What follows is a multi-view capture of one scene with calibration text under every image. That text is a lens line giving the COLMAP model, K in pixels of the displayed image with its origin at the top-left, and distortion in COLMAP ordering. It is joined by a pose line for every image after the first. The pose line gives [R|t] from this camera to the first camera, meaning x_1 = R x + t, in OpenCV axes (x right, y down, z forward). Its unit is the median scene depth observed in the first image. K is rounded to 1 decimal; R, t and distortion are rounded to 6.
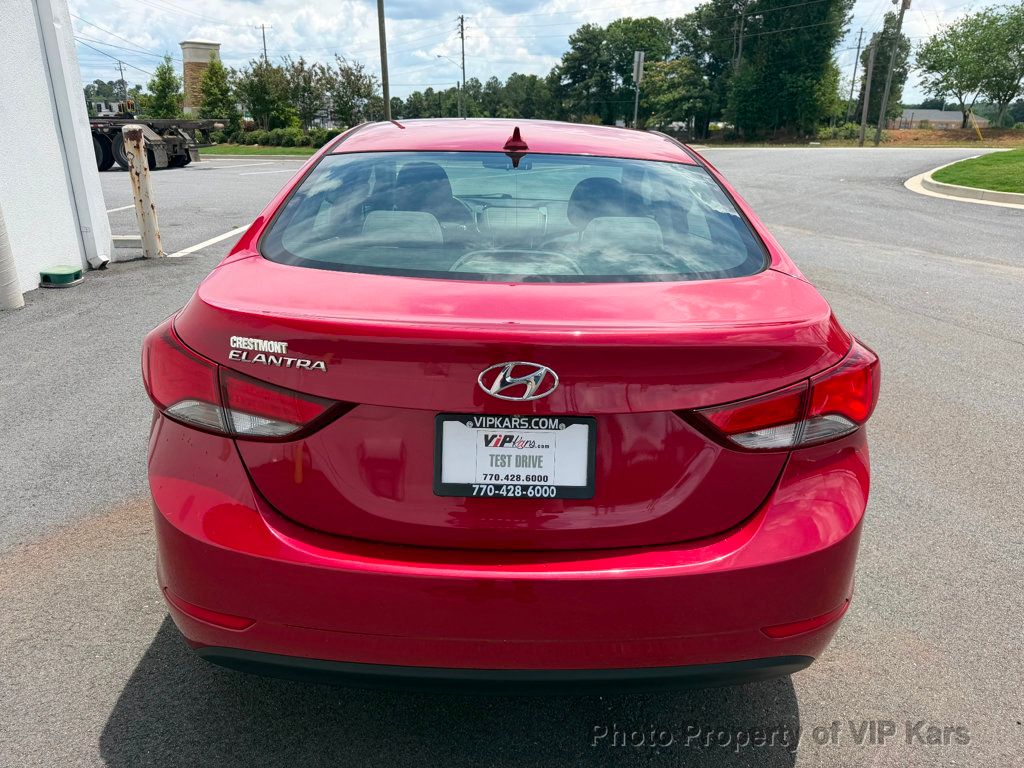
lens RADIAL K [[725.5, 0, 512.0], [0, 725.5, 384.0], [0, 0, 1]] dist [-0.001804, -0.002796]
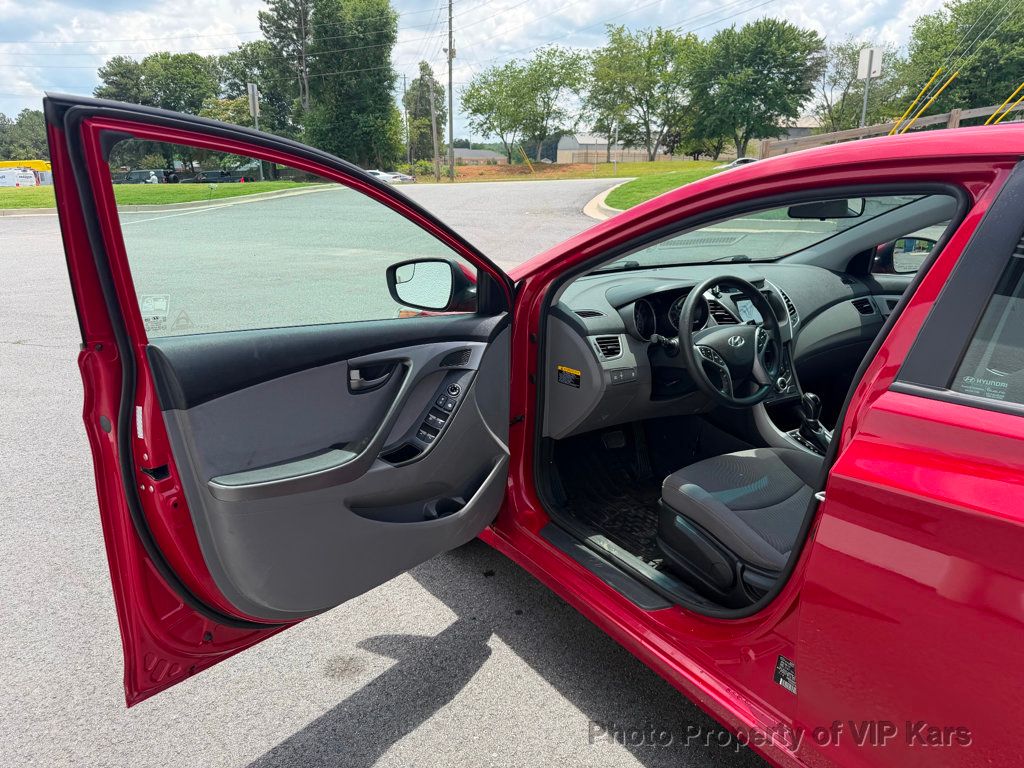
lens RADIAL K [[722.8, 0, 514.6], [0, 722.8, 402.4], [0, 0, 1]] dist [0.004020, -0.007273]
pose [[0.849122, -0.180168, 0.496520, -0.122680], [0.192365, 0.980953, 0.026979, -0.050853], [-0.491923, 0.072605, 0.867606, 0.148538]]
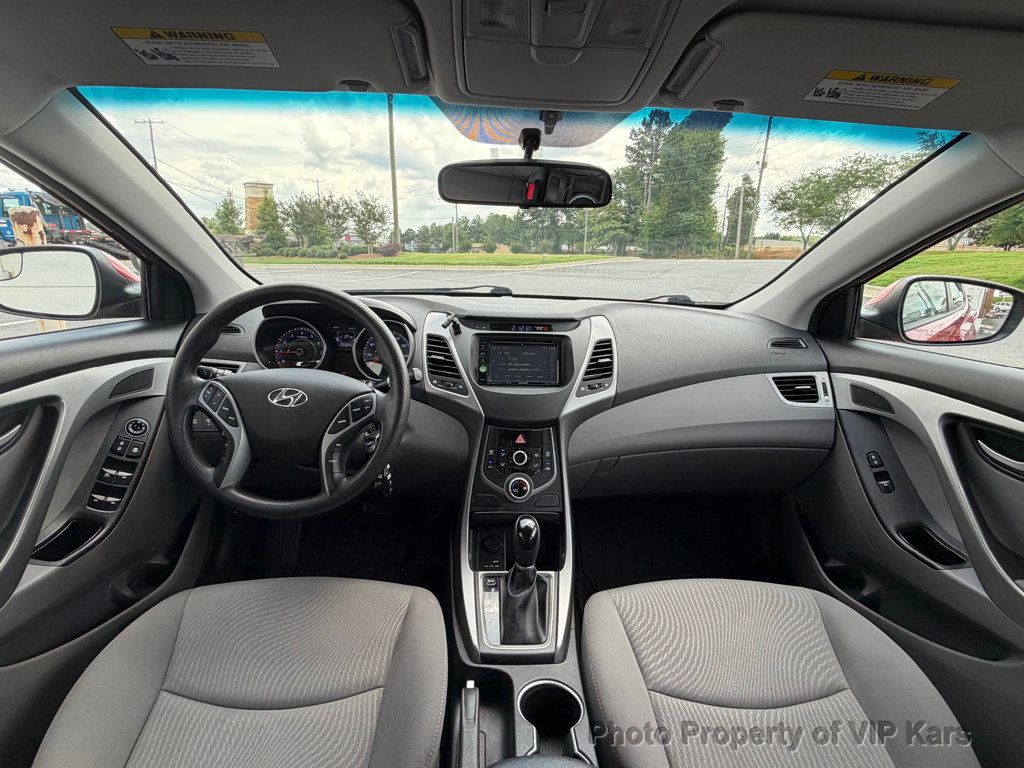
lens RADIAL K [[515.2, 0, 510.4], [0, 515.2, 386.0], [0, 0, 1]] dist [0.000026, 0.000807]
pose [[0.999253, -0.004104, 0.038438, -0.002468], [0.007169, 0.996774, -0.079934, -0.049476], [-0.037986, 0.080149, 0.996059, 0.194289]]
